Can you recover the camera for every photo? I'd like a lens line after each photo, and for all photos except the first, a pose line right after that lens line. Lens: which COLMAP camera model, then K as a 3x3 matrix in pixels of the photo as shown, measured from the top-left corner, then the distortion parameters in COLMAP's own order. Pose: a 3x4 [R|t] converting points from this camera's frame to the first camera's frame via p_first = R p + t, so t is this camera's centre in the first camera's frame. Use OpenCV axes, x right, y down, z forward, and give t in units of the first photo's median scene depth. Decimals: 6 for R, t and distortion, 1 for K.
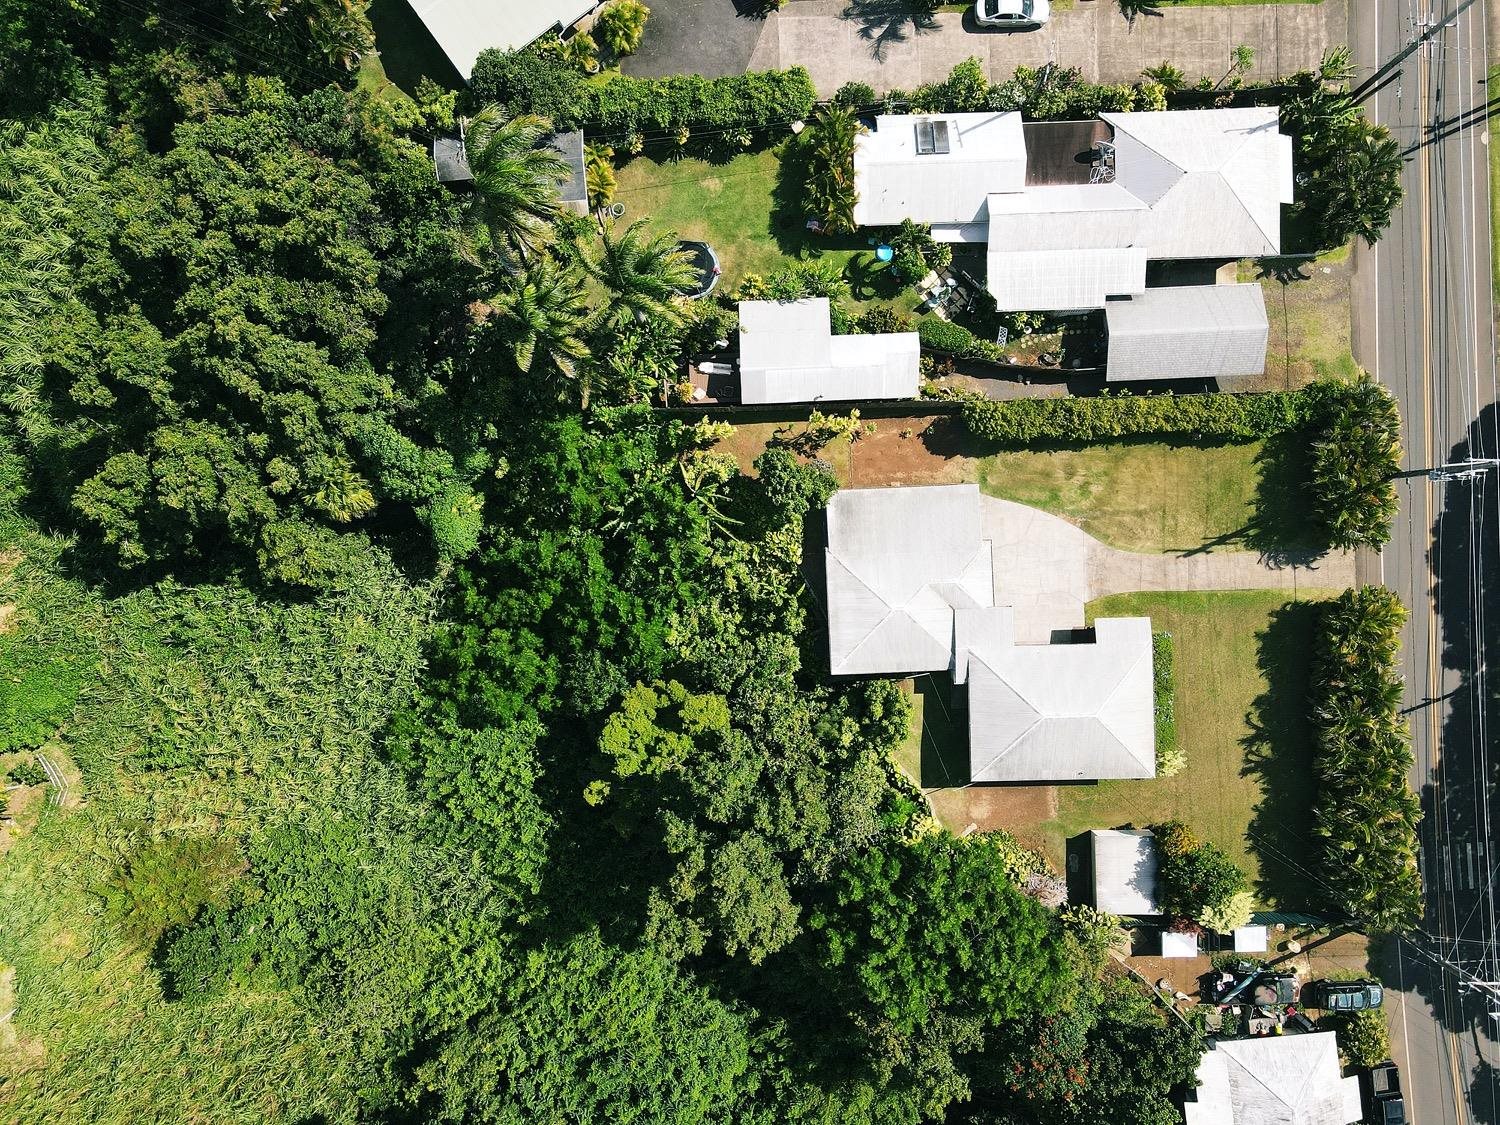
lens RADIAL K [[1051.9, 0, 749.7], [0, 1051.9, 561.1], [0, 0, 1]] dist [-0.002089, 0.004987]
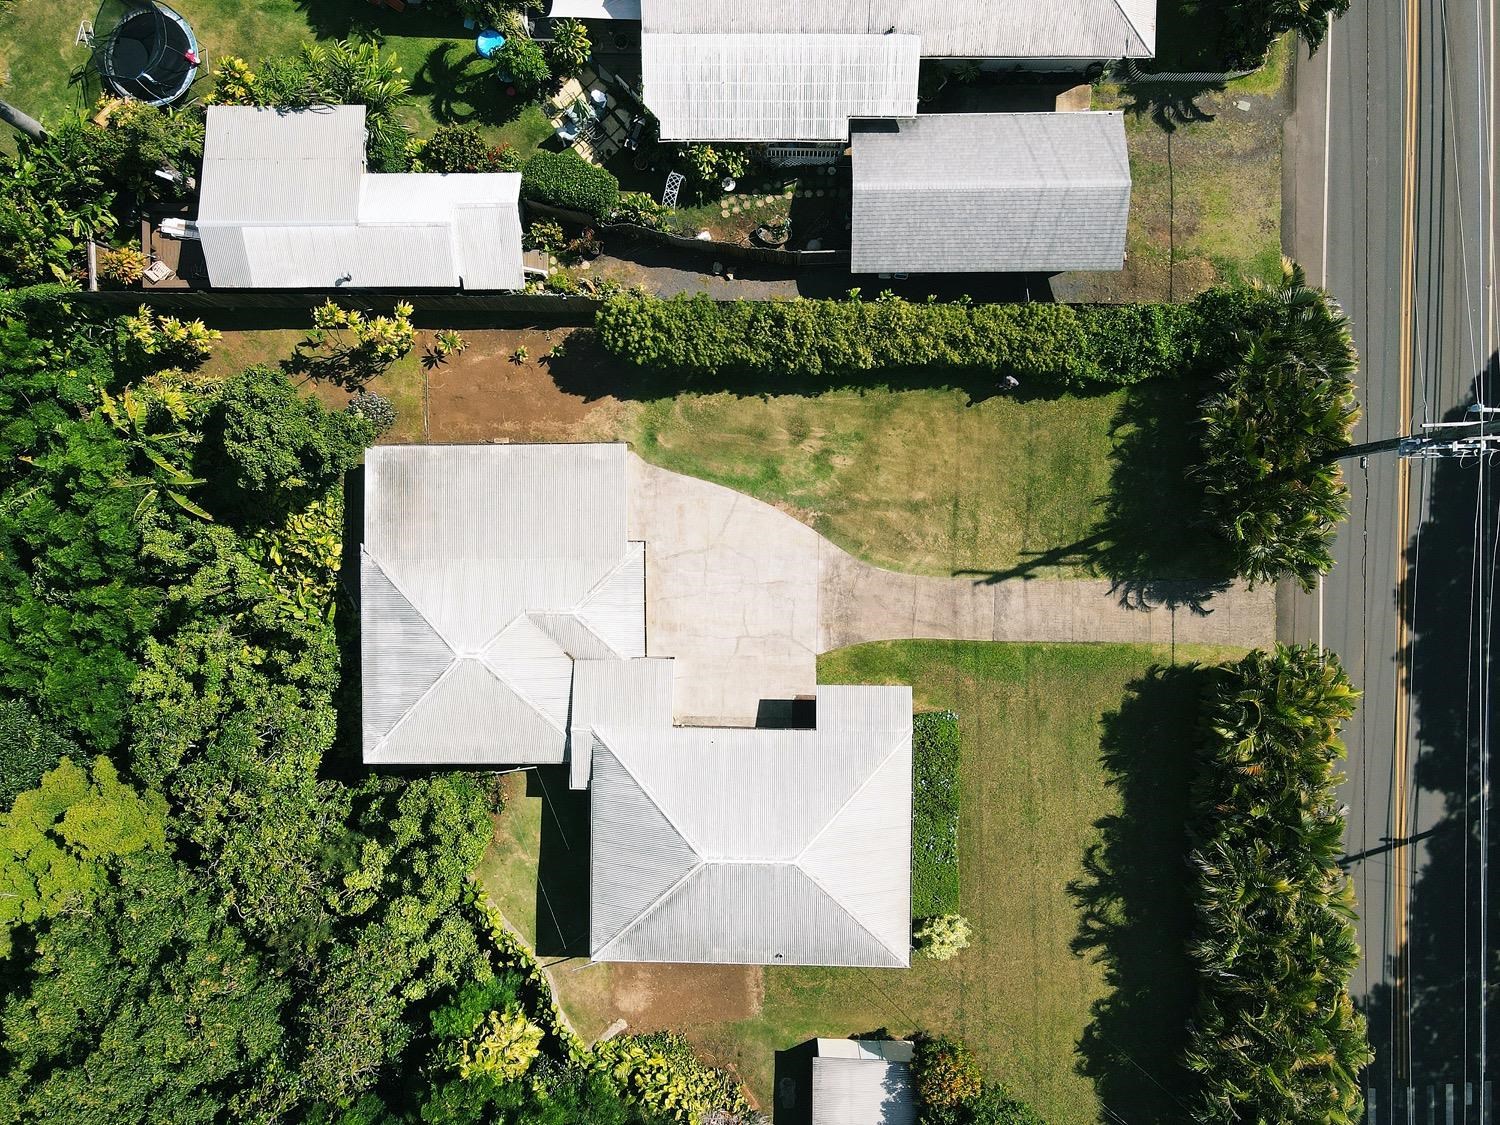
lens RADIAL K [[1051.9, 0, 749.2], [0, 1051.9, 565.4], [0, 0, 1]] dist [-0.002089, 0.004987]
pose [[0.999270, 0.037194, 0.008769, 0.277693], [-0.037147, 0.999295, -0.005493, -0.005860], [-0.008967, 0.005164, 0.999946, 0.416163]]
